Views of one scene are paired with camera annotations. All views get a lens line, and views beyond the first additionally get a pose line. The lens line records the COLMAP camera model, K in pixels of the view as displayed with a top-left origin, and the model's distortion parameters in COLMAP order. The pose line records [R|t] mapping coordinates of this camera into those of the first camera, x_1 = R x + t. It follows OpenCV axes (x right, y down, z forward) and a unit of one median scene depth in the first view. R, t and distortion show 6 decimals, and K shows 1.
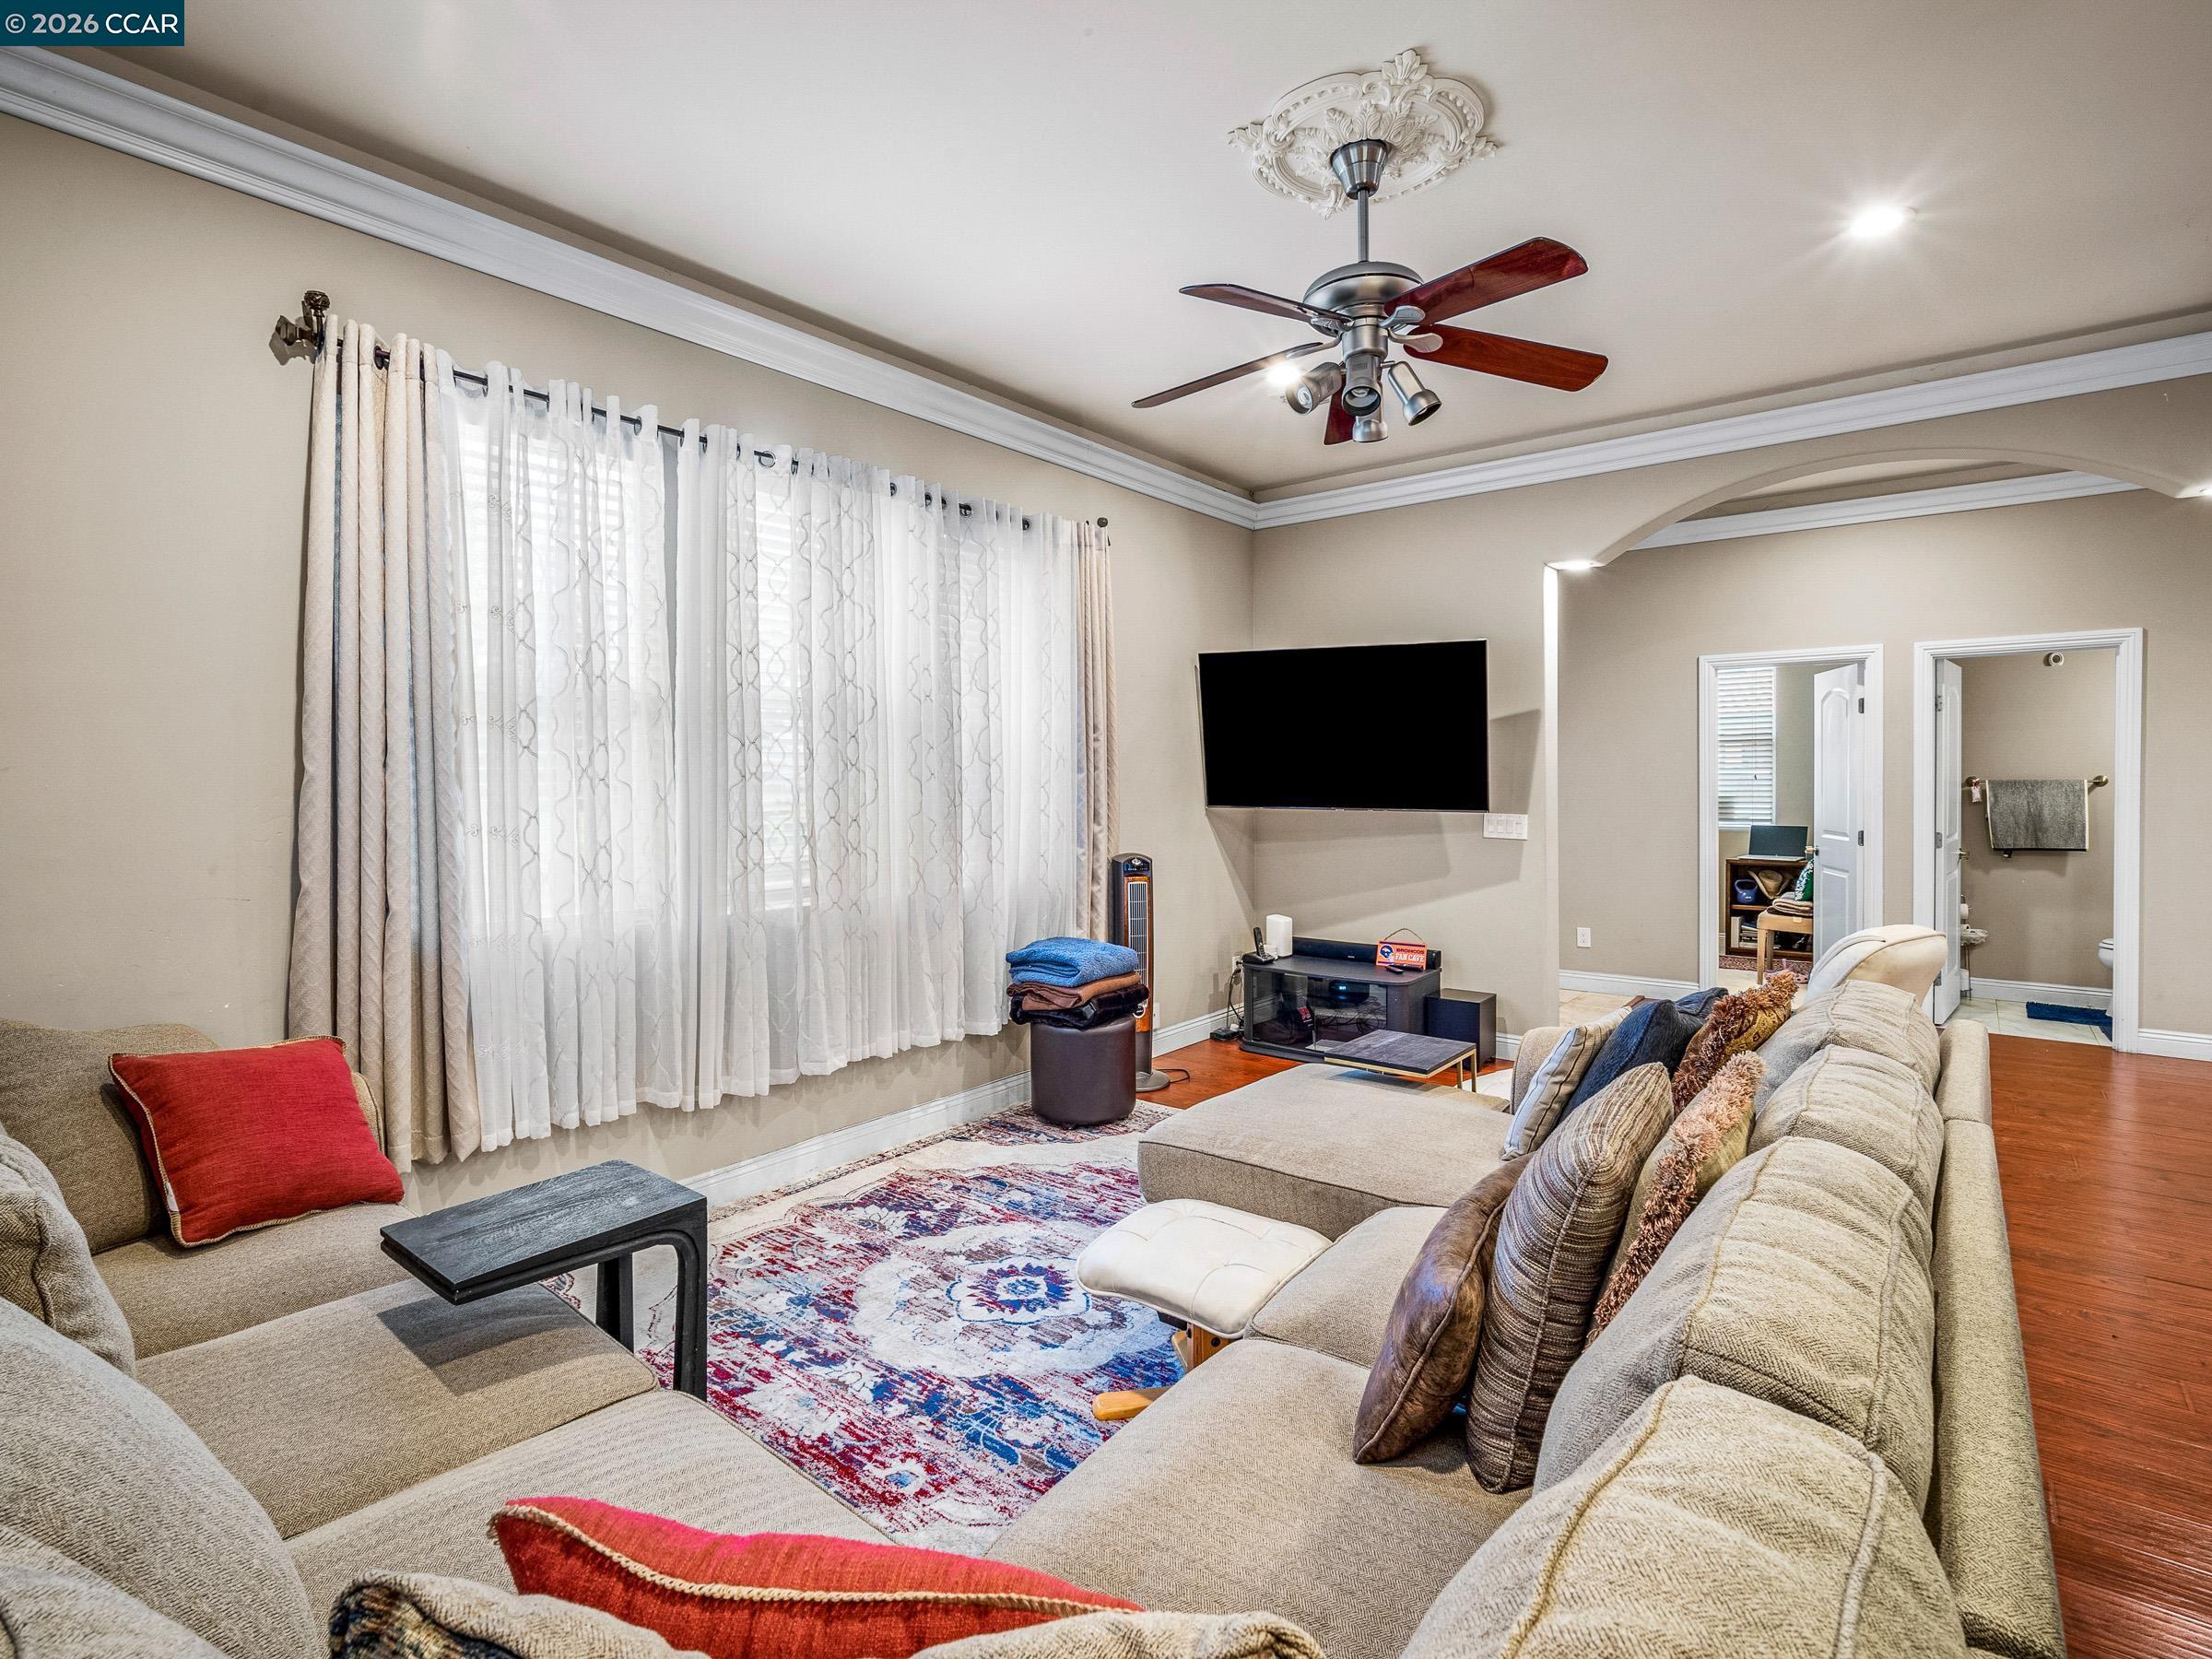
lens RADIAL K [[1090.4, 0, 1105.1], [0, 1090.4, 820.0], [0, 0, 1]] dist [-0.002553, -0.000366]
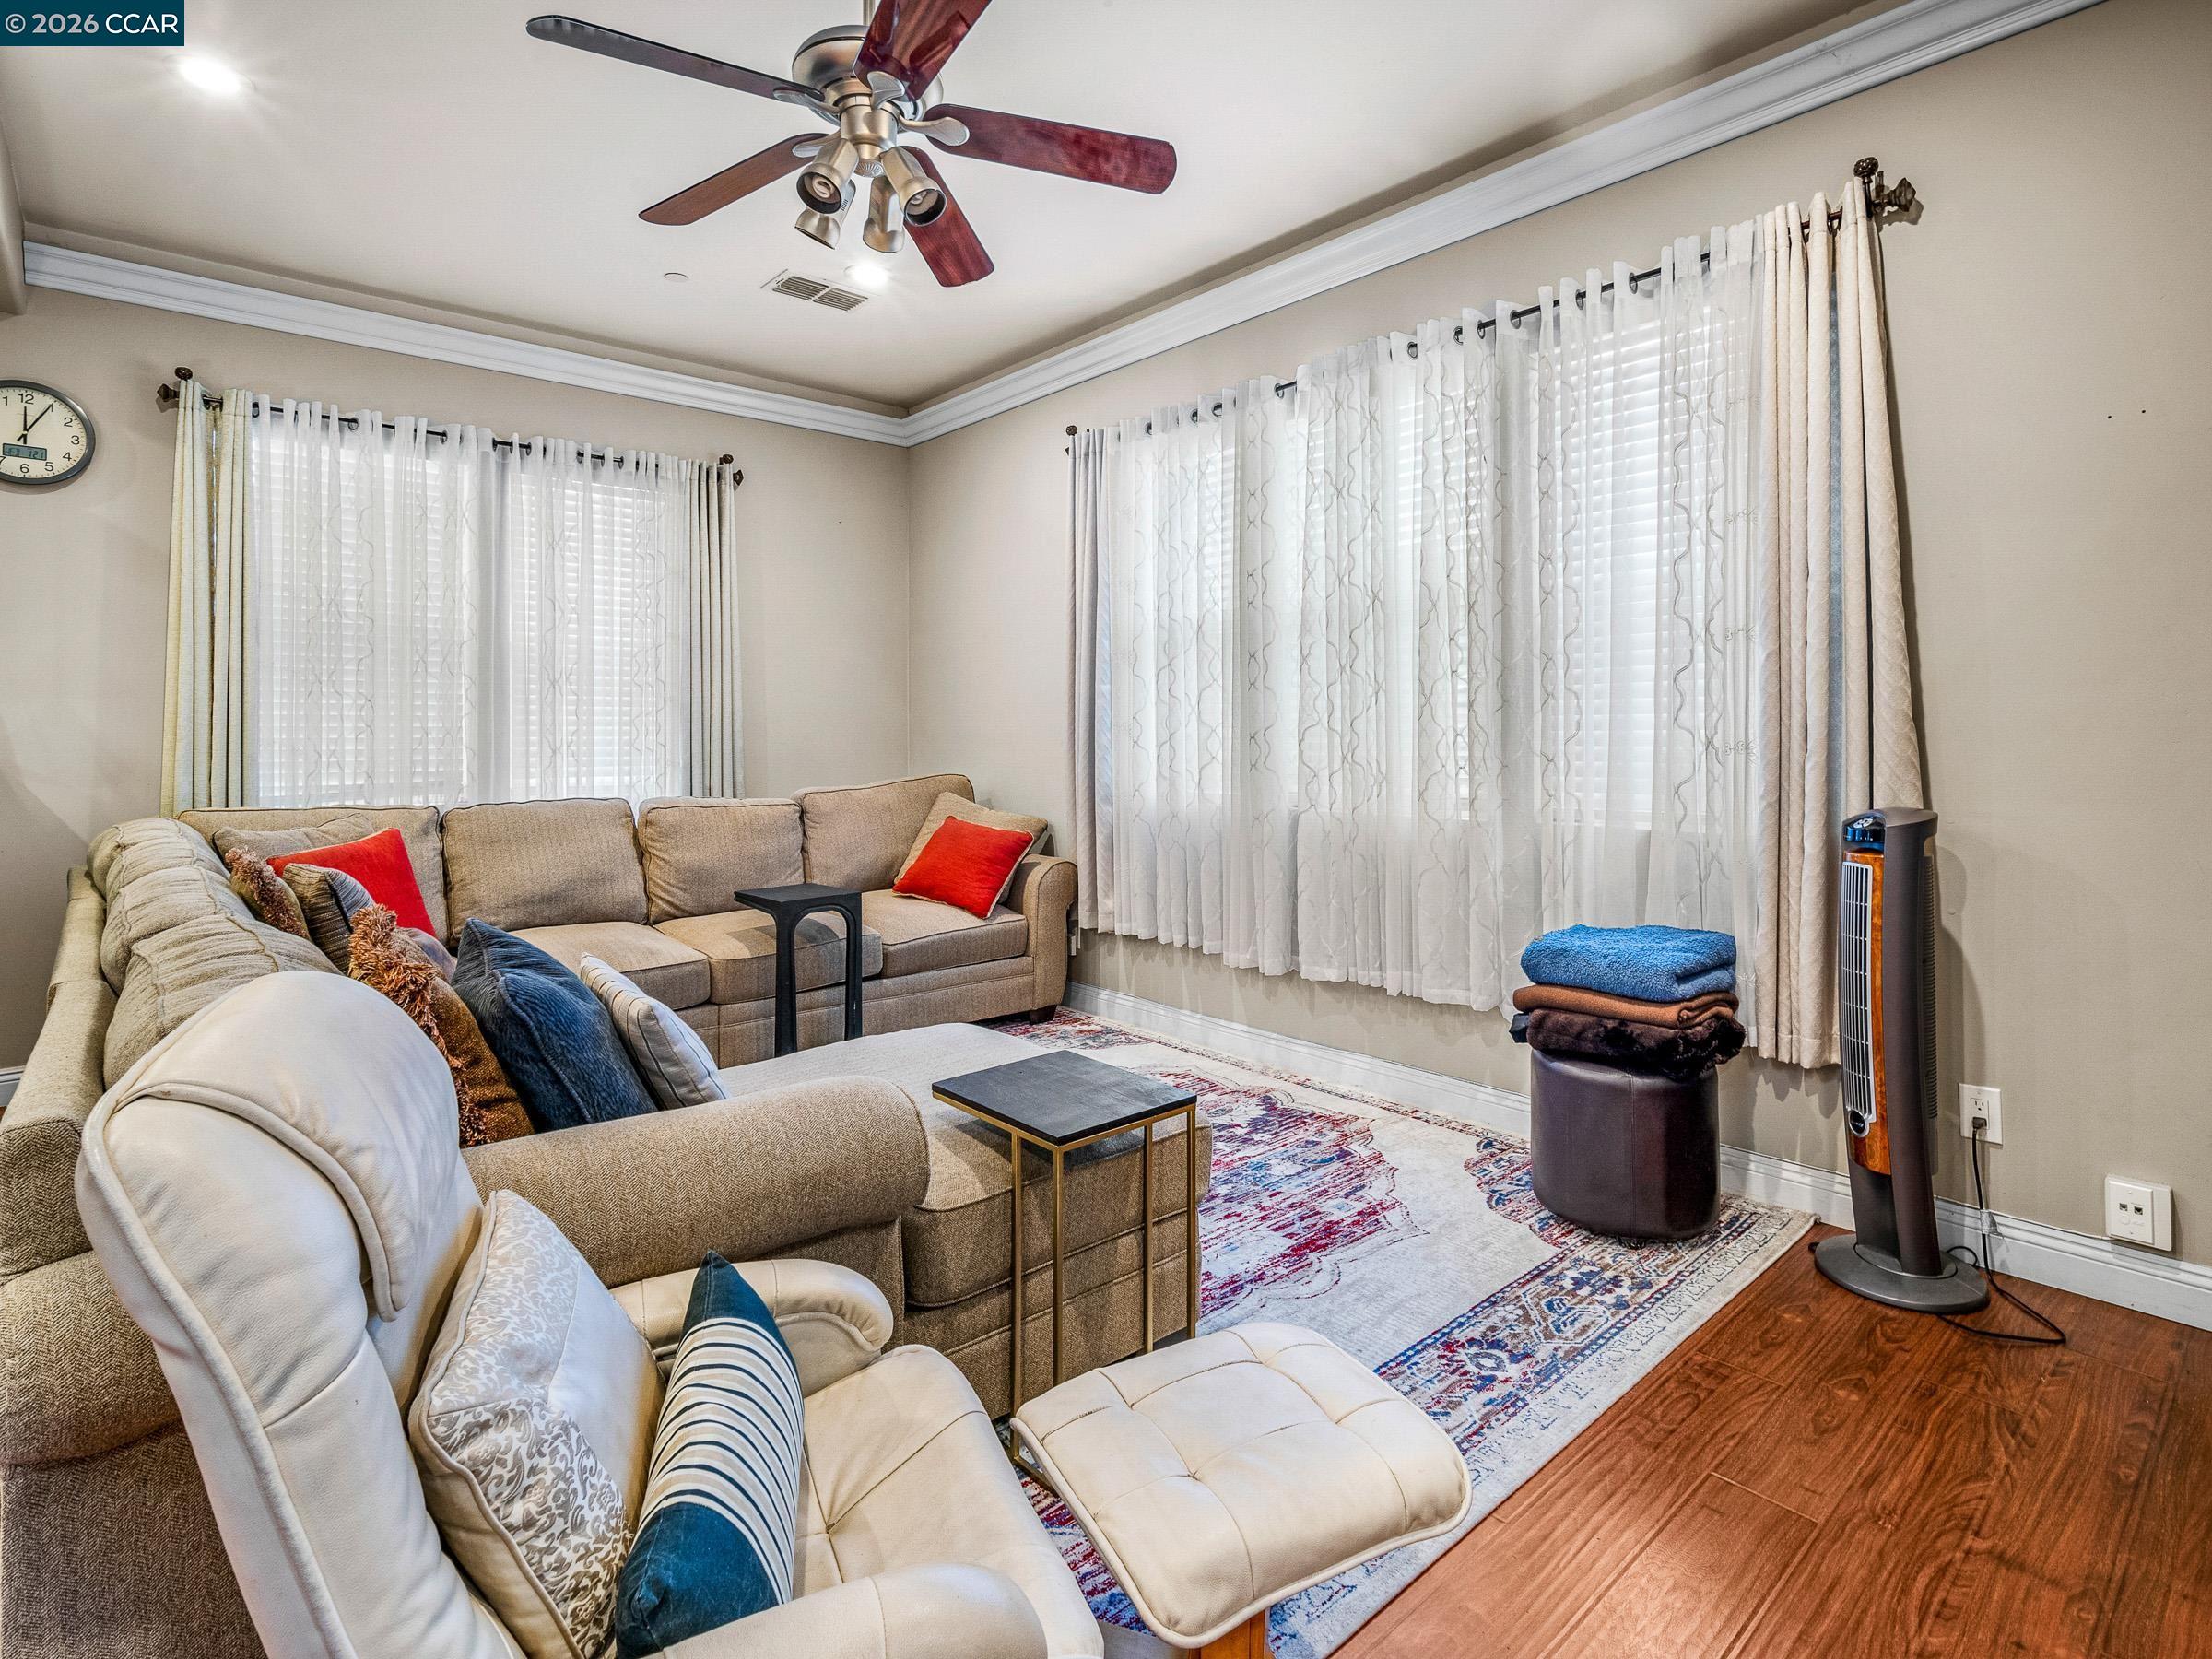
lens RADIAL K [[1090.4, 0, 1102.9], [0, 1090.4, 827.6], [0, 0, 1]] dist [-0.002553, -0.000366]
pose [[-0.166316, 0.108033, -0.980137, 0.785283], [-0.013271, 0.993645, 0.111773, -0.024573], [0.985983, 0.031597, -0.163826, 1.002676]]
